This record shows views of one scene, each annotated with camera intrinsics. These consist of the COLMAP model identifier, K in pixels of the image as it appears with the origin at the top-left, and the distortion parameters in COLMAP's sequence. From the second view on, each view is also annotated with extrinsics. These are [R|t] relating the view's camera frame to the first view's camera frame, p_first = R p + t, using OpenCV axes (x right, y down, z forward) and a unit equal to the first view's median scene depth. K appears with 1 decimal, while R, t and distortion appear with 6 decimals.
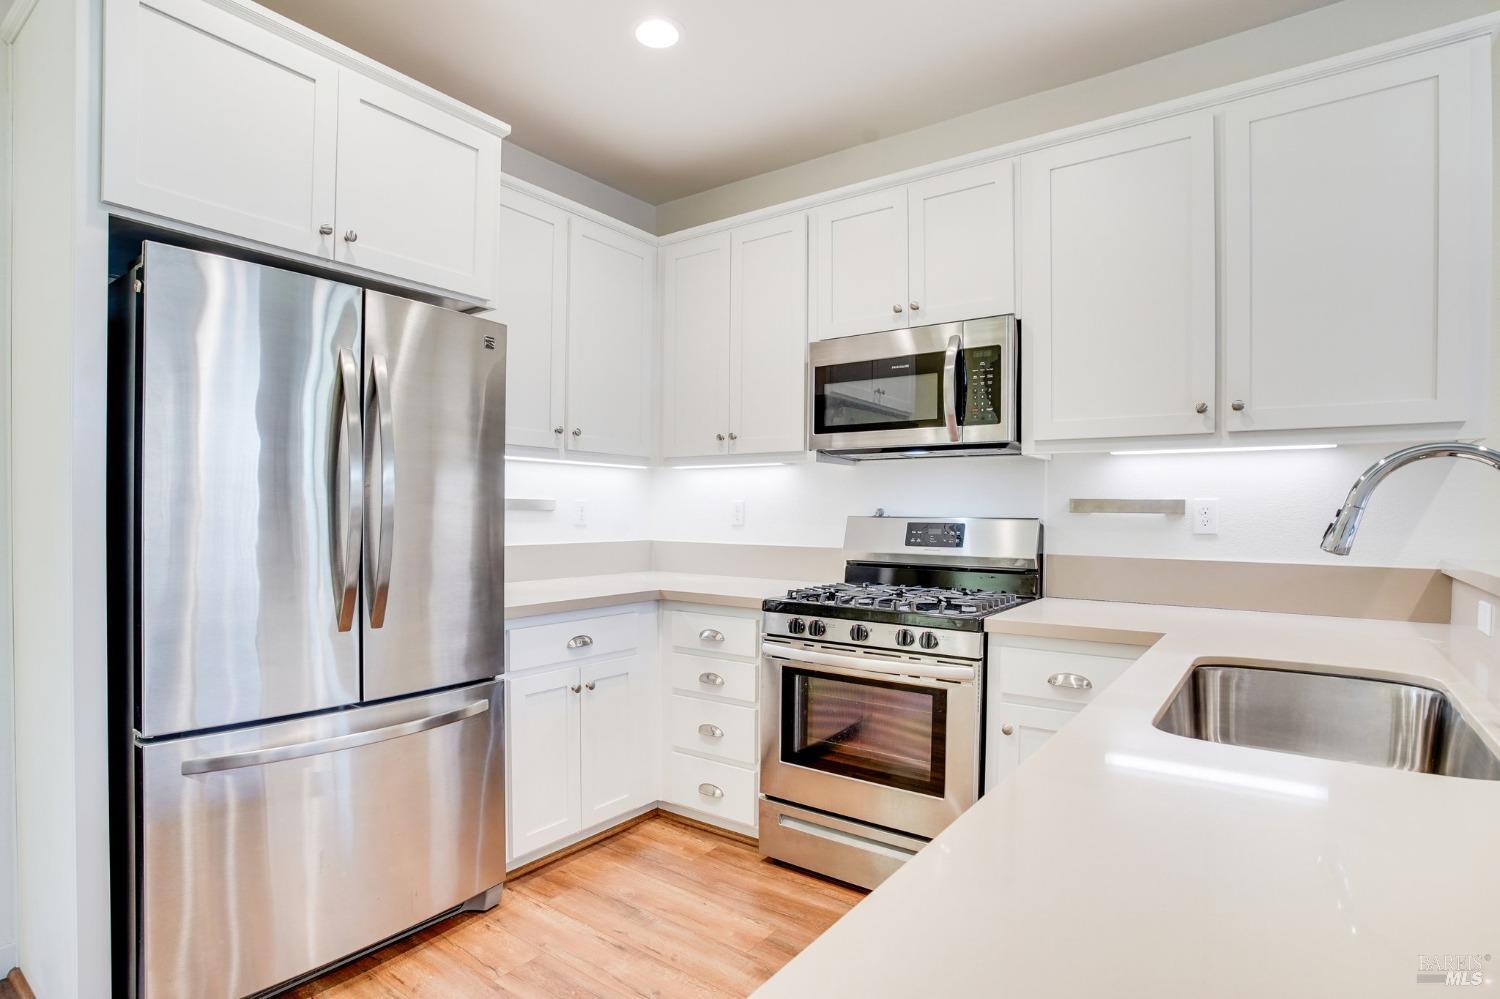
lens RADIAL K [[786.1, 0, 750.0], [0, 786.1, 528.4], [0, 0, 1]] dist [-0.000970, 0.000516]
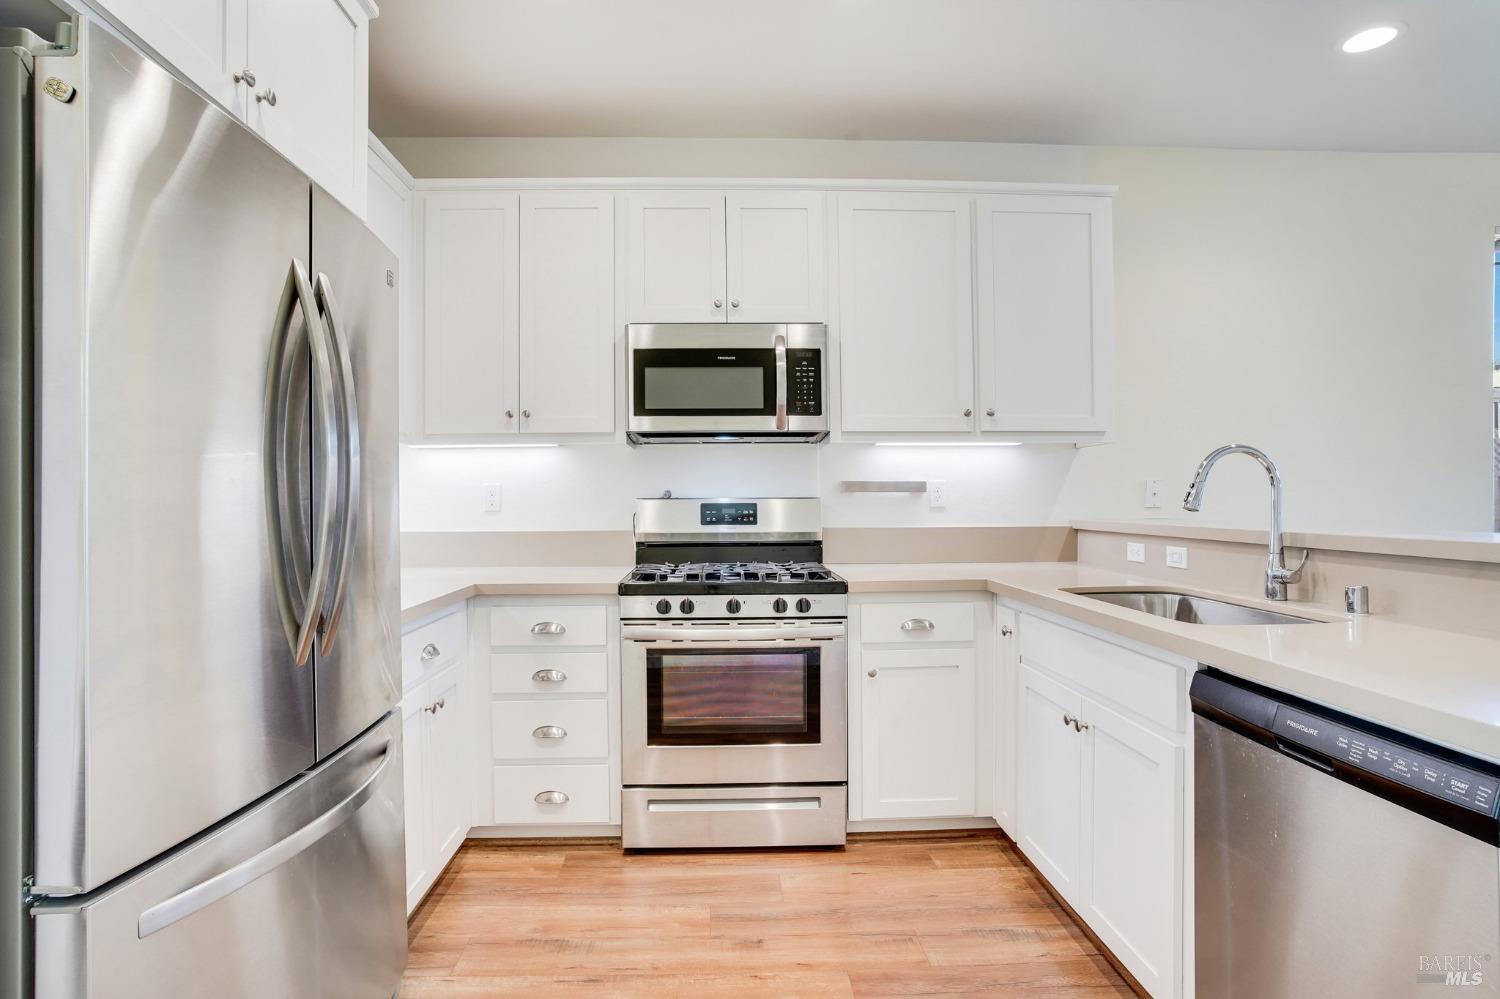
lens RADIAL K [[771.3, 0, 733.7], [0, 771.3, 503.4], [0, 0, 1]] dist [-0.000600, 0.000797]
pose [[0.794032, -0.015405, 0.607681, -0.467225], [0.025773, 0.999633, -0.008336, 0.003047], [-0.607330, 0.022281, 0.794137, 0.163363]]
